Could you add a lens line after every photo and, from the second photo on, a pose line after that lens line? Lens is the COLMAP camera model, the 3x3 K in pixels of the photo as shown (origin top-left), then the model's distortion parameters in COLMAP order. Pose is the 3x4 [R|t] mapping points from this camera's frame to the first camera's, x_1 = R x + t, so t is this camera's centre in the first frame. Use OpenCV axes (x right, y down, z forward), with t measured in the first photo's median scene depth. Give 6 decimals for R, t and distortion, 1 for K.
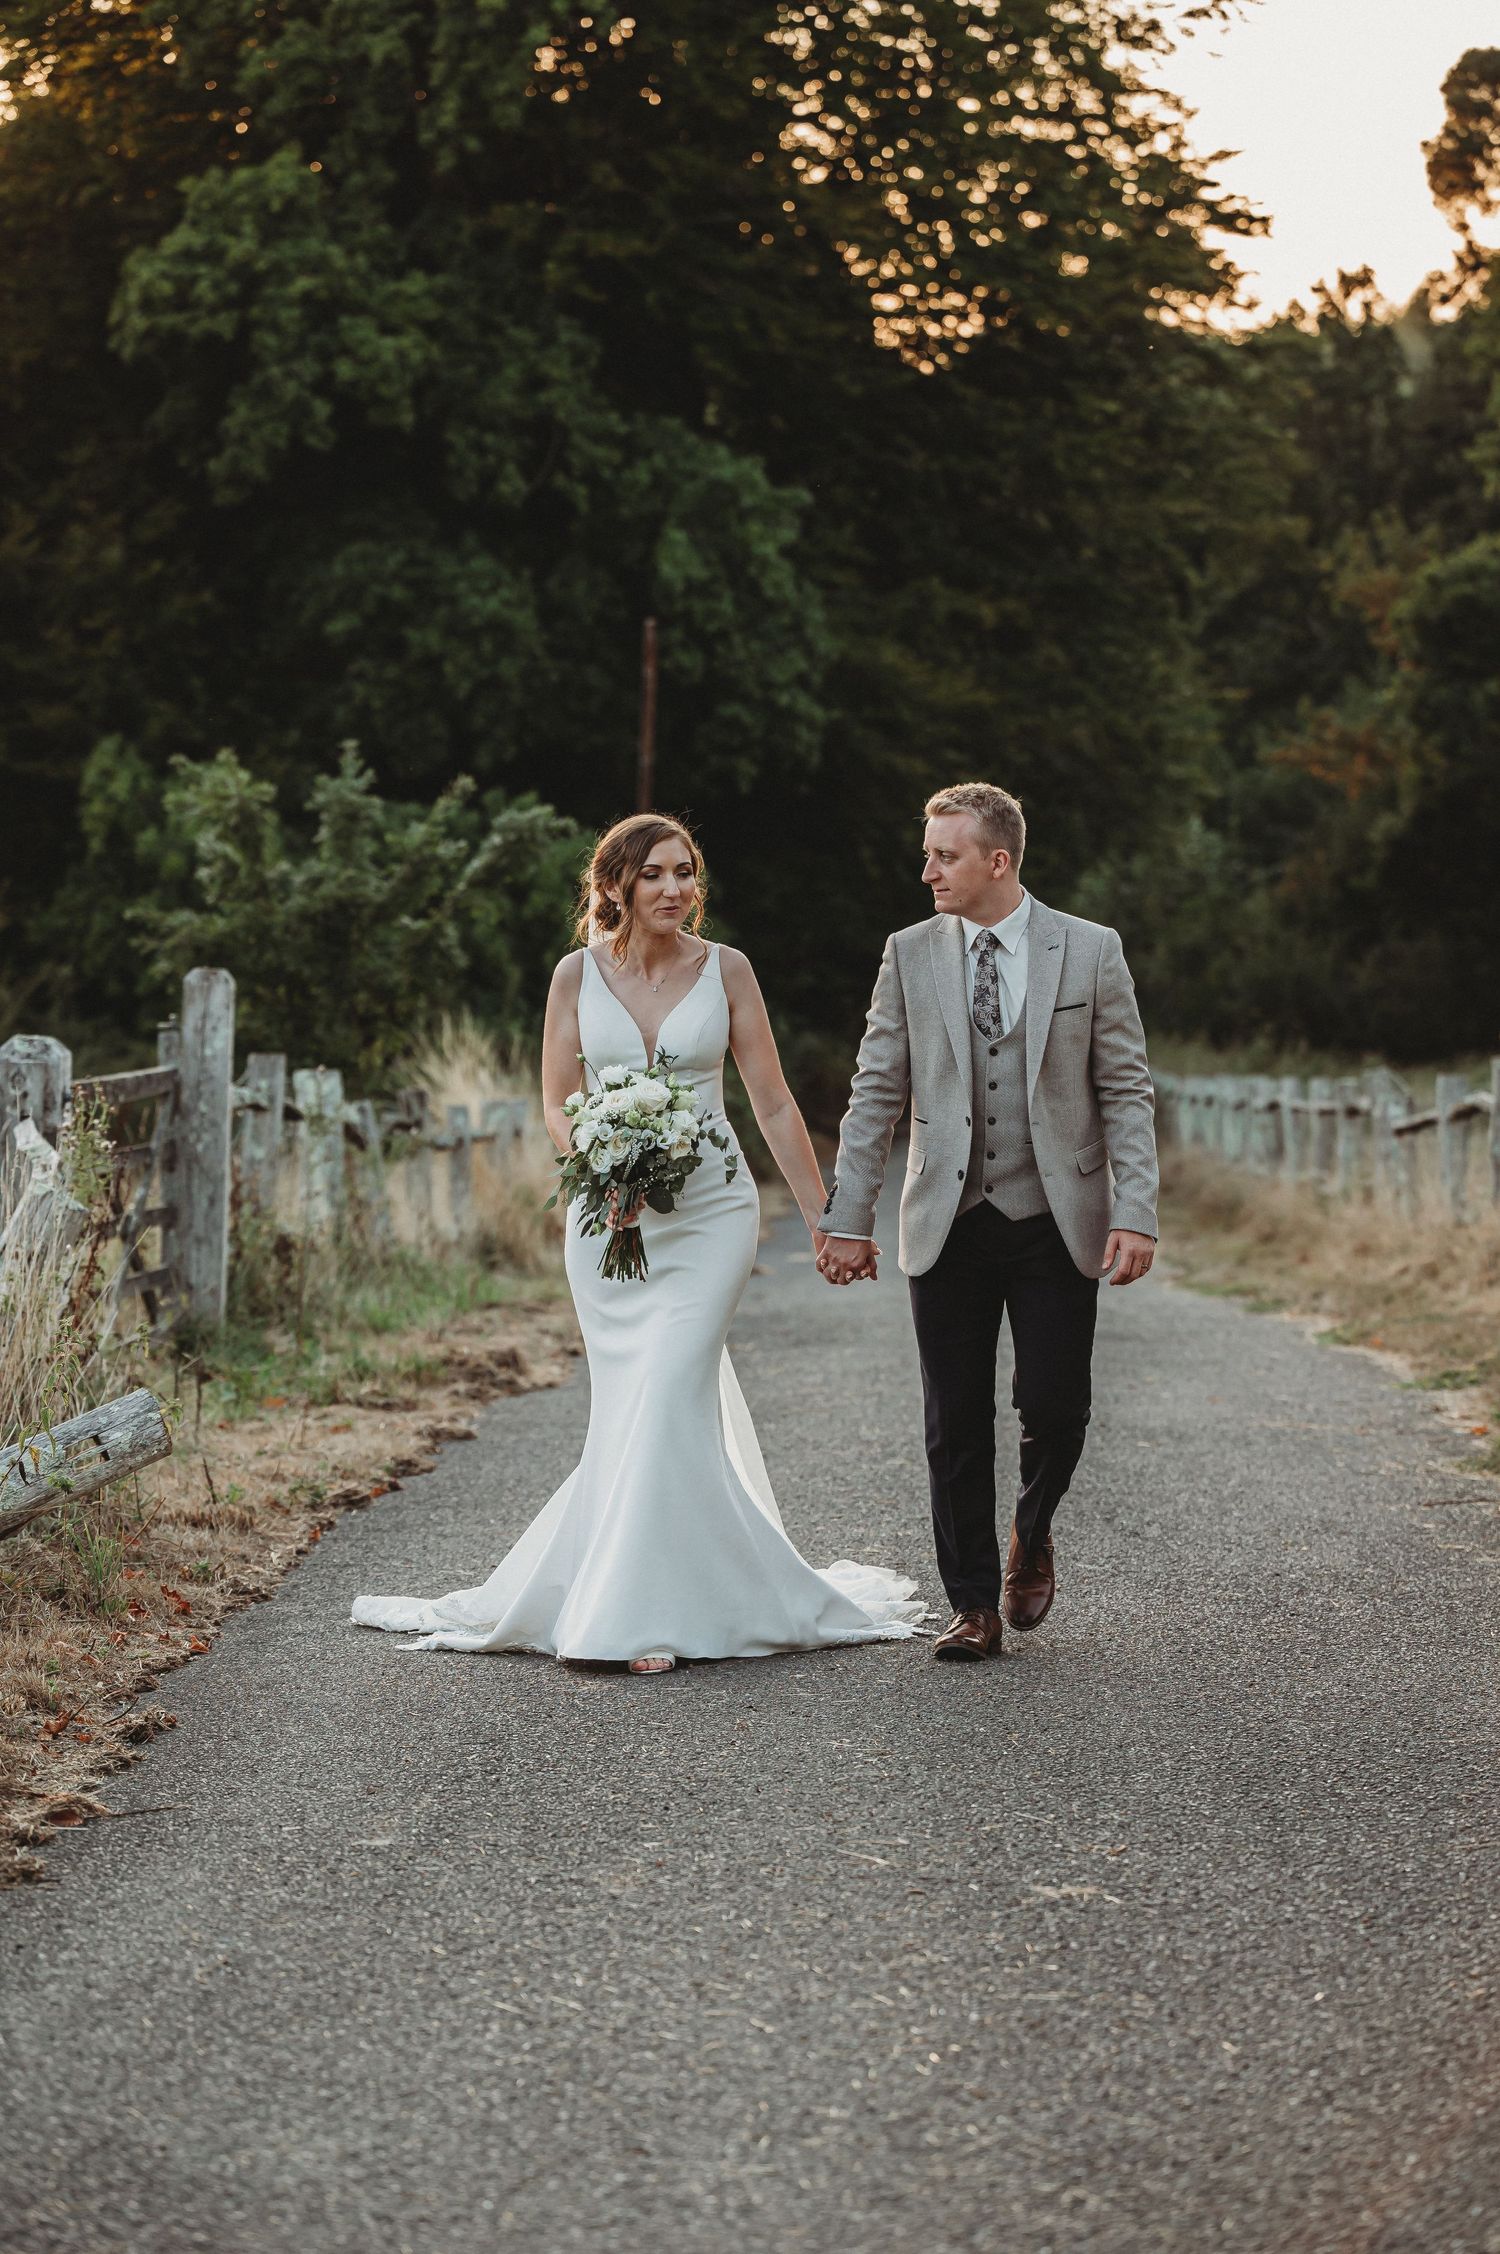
lens RADIAL K [[6310.5, 0, 750.0], [0, 6310.5, 1127.0], [0, 0, 1]] dist [-0.017603, -0.056889]
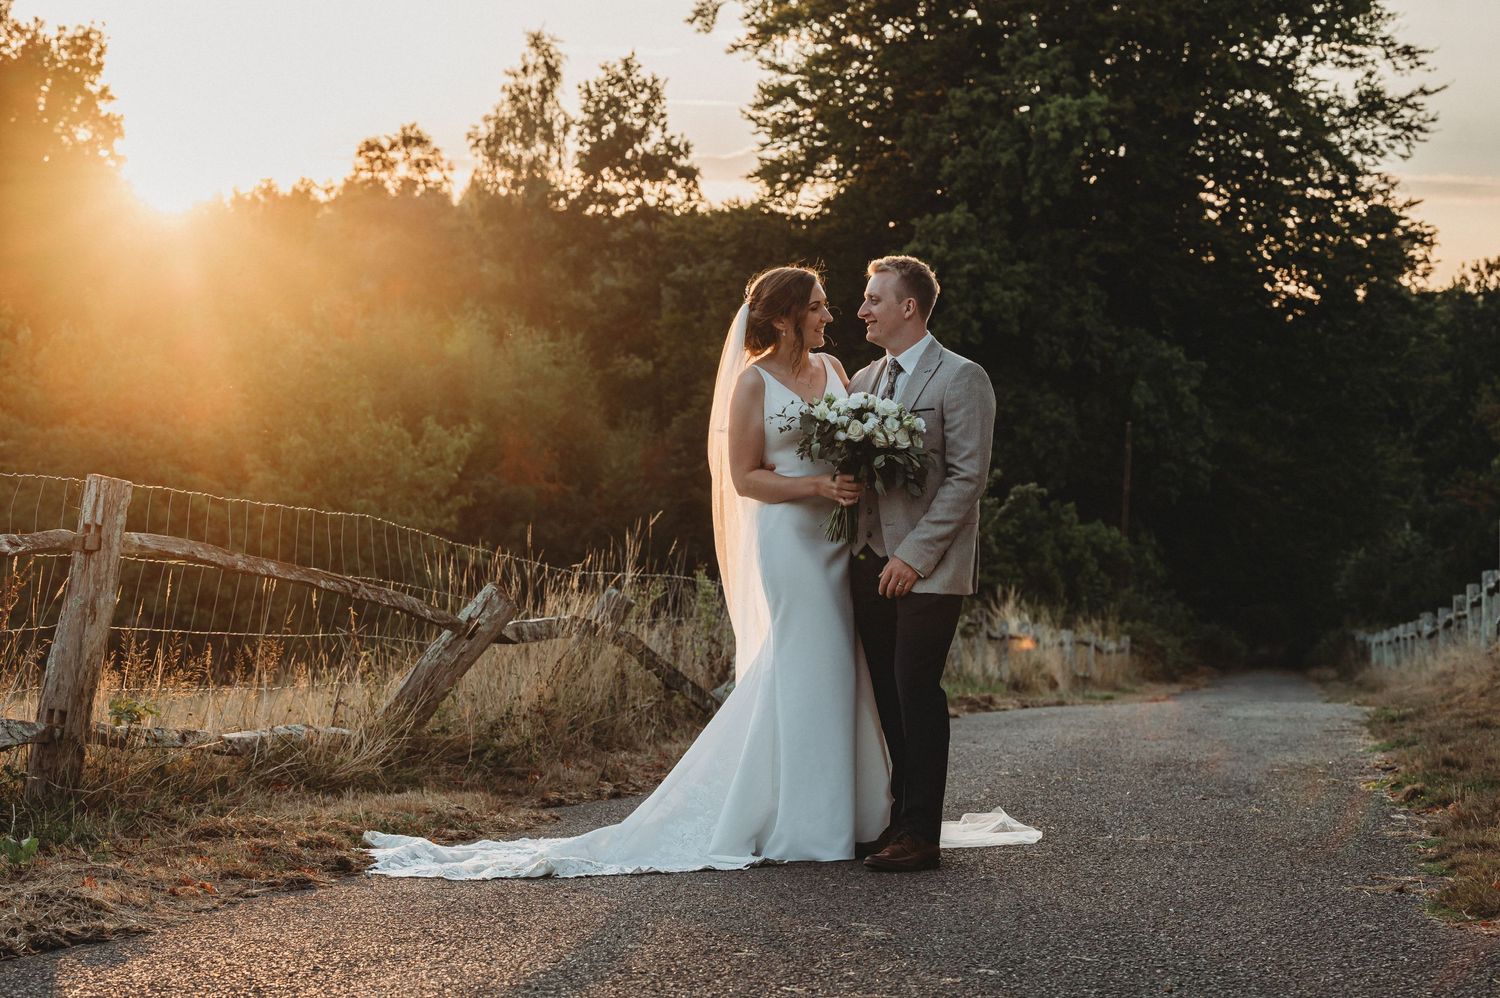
lens RADIAL K [[3083.7, 0, 758.7], [0, 3083.7, 503.3], [0, 0, 1]] dist [0.005639, -0.043904]
pose [[0.989070, 0.004966, -0.147361, 0.014275], [-0.013682, 0.998212, -0.058193, 0.009647], [0.146809, 0.059573, 0.987369, -0.049875]]
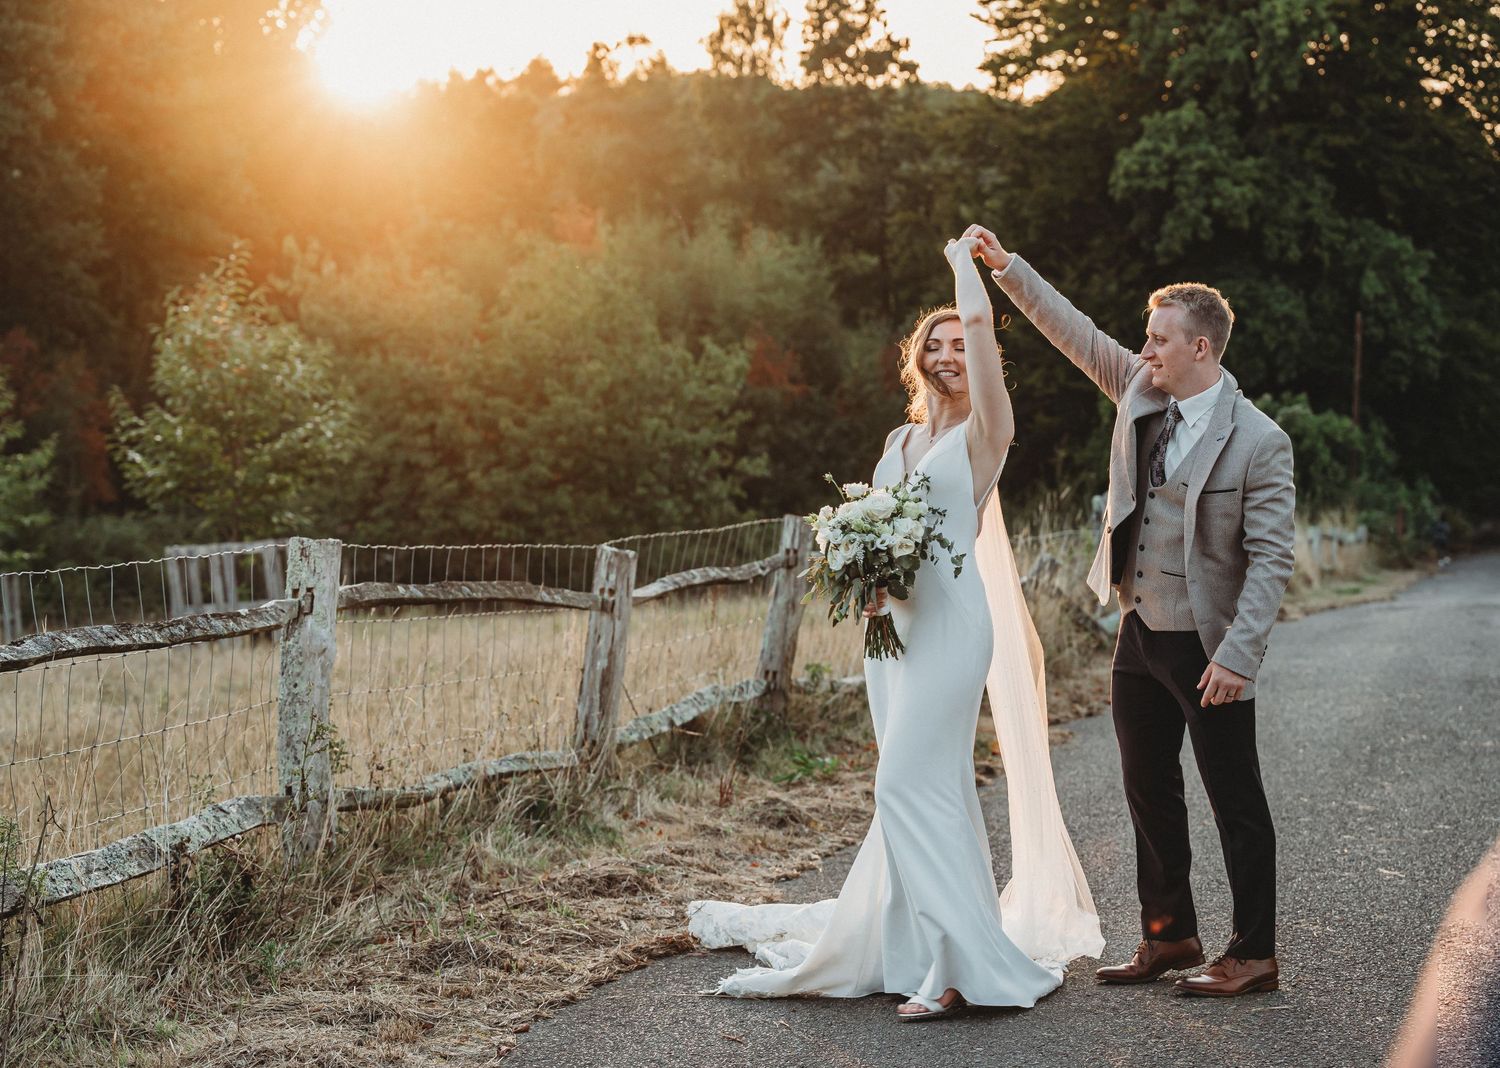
lens RADIAL K [[3205.5, 0, 803.8], [0, 3205.5, 537.6], [0, 0, 1]] dist [0.006451, 0.039608]
pose [[0.981497, -0.005416, -0.191399, 0.007676], [0.004147, 0.999967, -0.007028, 0.004246], [0.191431, 0.006105, 0.981487, -0.124647]]
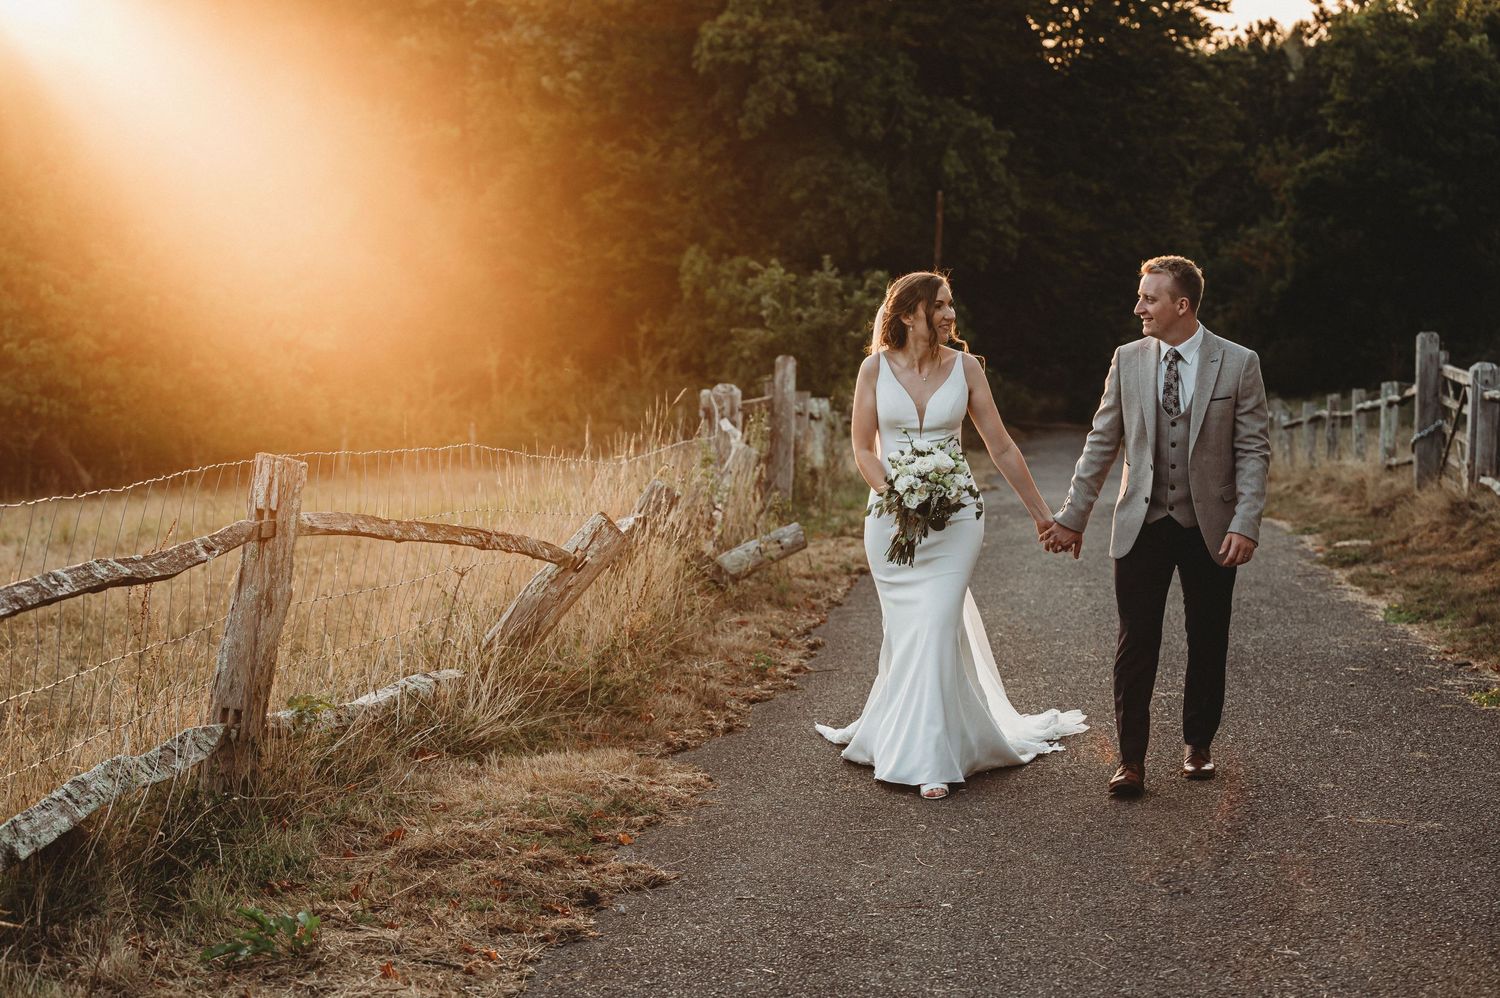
lens RADIAL K [[2996.2, 0, 750.0], [0, 2996.2, 499.0], [0, 0, 1]] dist [0.009074, -0.055322]
pose [[0.997286, 0.006714, -0.073313, -0.004626], [-0.004889, 0.999674, 0.025045, 0.000237], [0.073457, -0.024618, 0.996994, -0.041100]]
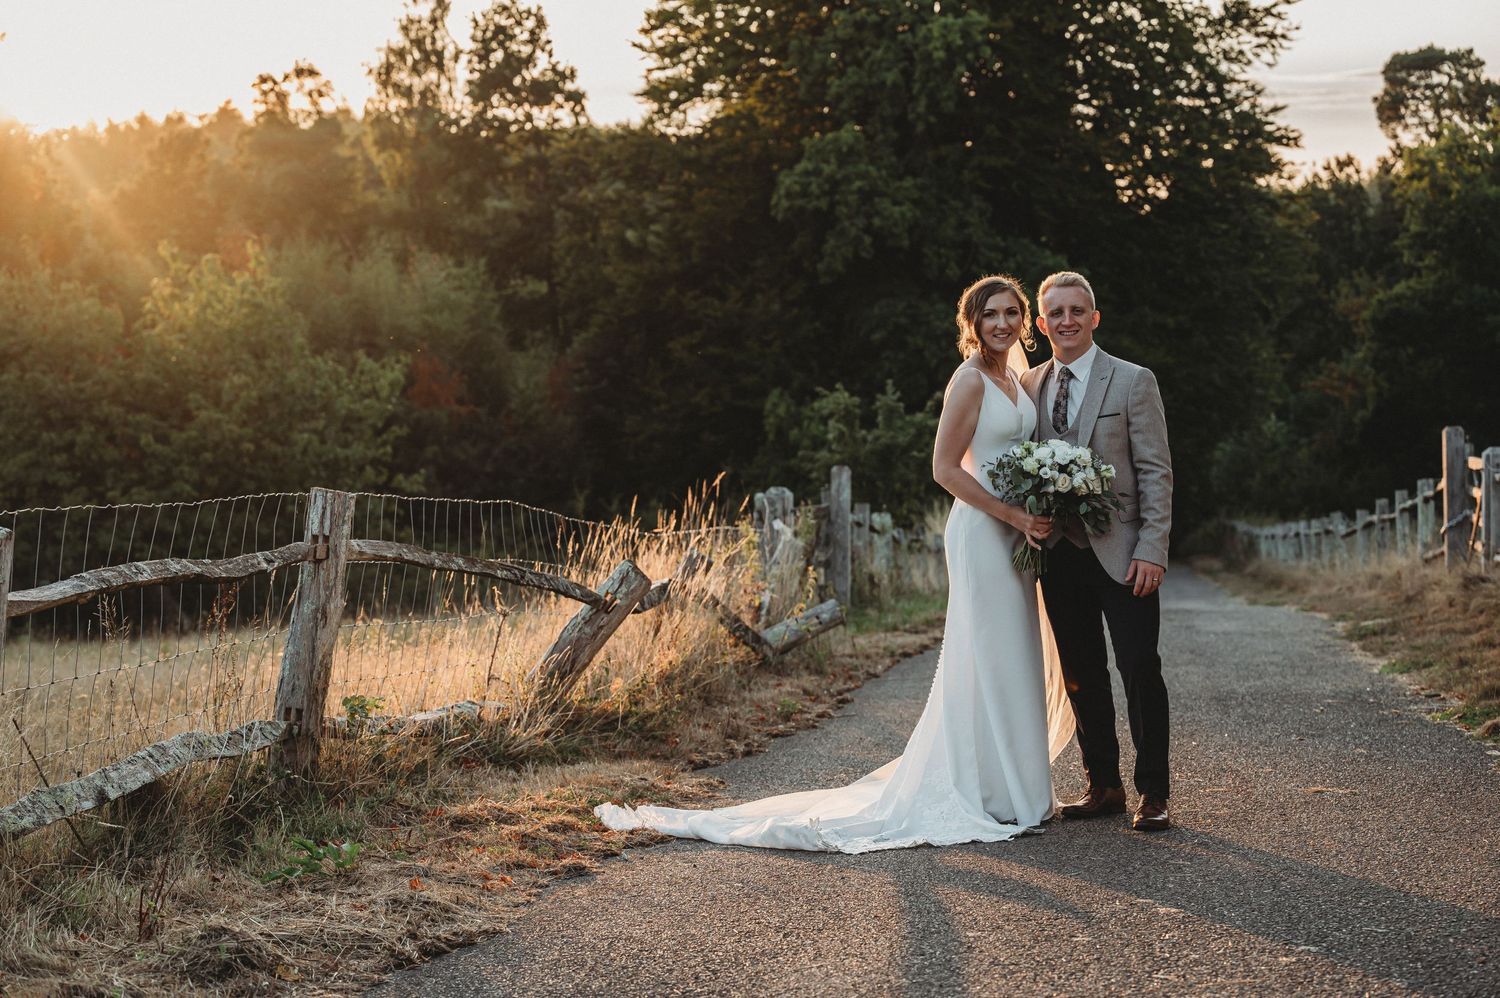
lens RADIAL K [[2996.2, 0, 750.0], [0, 2996.2, 499.0], [0, 0, 1]] dist [0.009074, -0.055322]
pose [[0.994067, -0.022938, -0.106322, 0.001597], [0.020179, 0.999433, -0.026948, 0.005897], [0.106880, 0.024642, 0.993967, -0.058247]]
